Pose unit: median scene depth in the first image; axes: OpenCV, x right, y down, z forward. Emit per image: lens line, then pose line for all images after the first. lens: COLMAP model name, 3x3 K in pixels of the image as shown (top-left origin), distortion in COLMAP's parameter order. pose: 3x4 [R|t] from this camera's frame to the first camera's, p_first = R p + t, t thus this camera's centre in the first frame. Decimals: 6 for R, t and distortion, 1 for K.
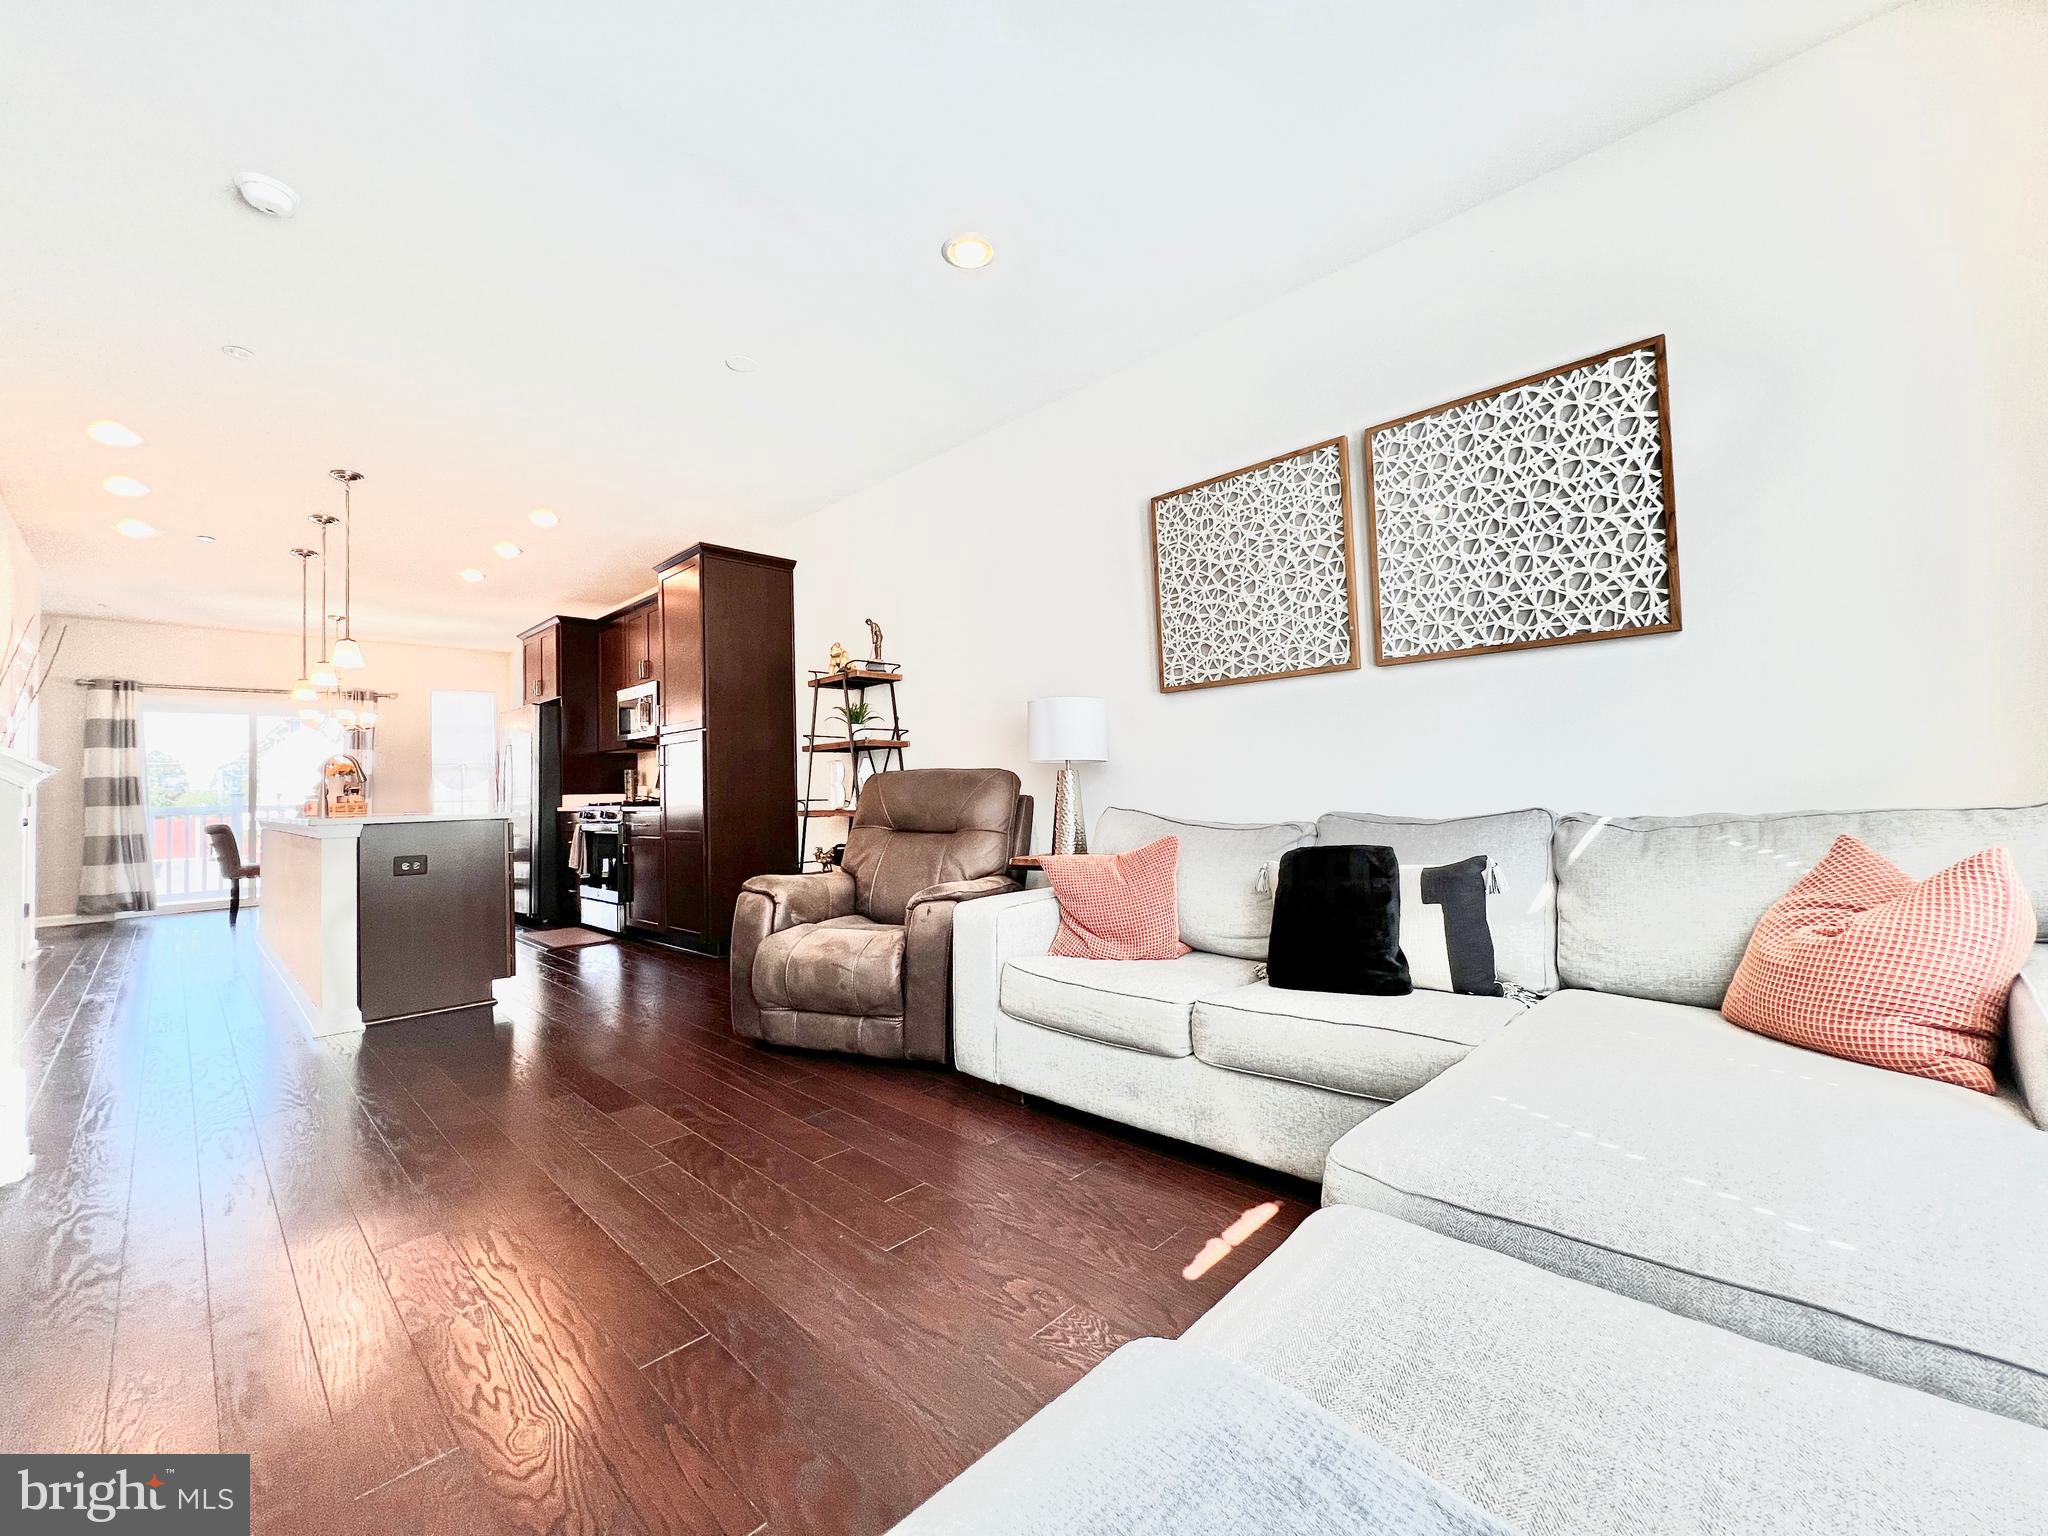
lens RADIAL K [[827.0, 0, 1024.2], [0, 827.0, 759.4], [0, 0, 1]] dist [-0.011201, 0.003568]
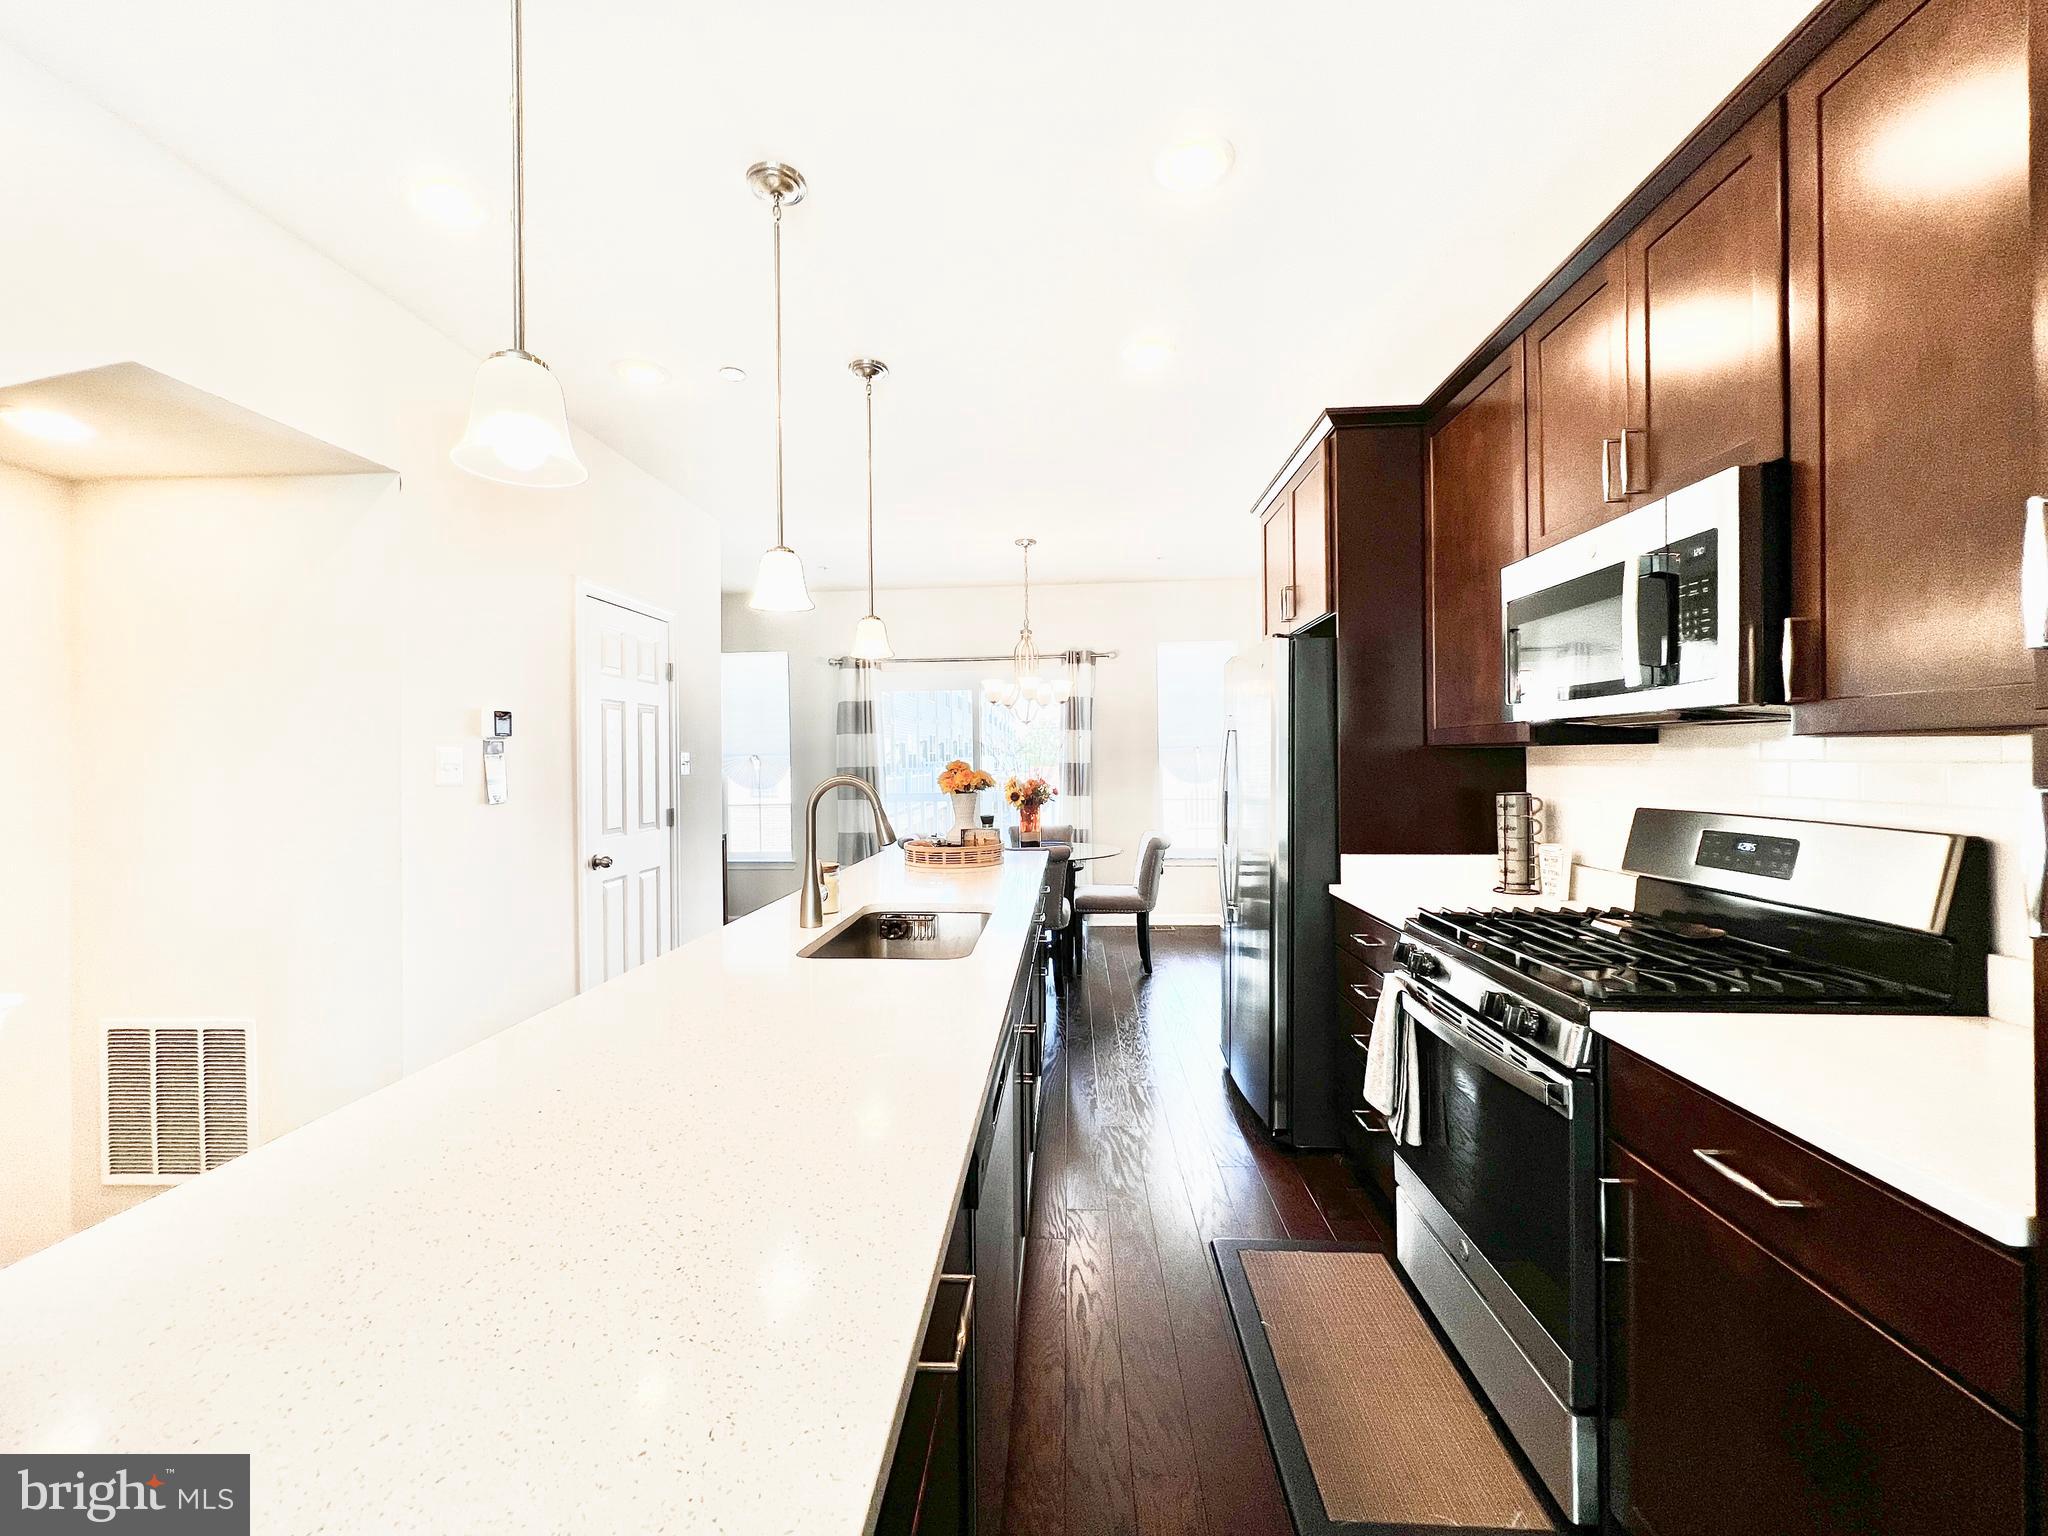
lens RADIAL K [[827.0, 0, 1024.2], [0, 827.0, 759.4], [0, 0, 1]] dist [-0.011201, 0.003568]
pose [[0.653514, 0.020288, -0.756642, -0.346254], [0.021195, 0.998758, 0.045086, -0.025598], [0.756617, -0.045501, 0.652273, 0.601784]]
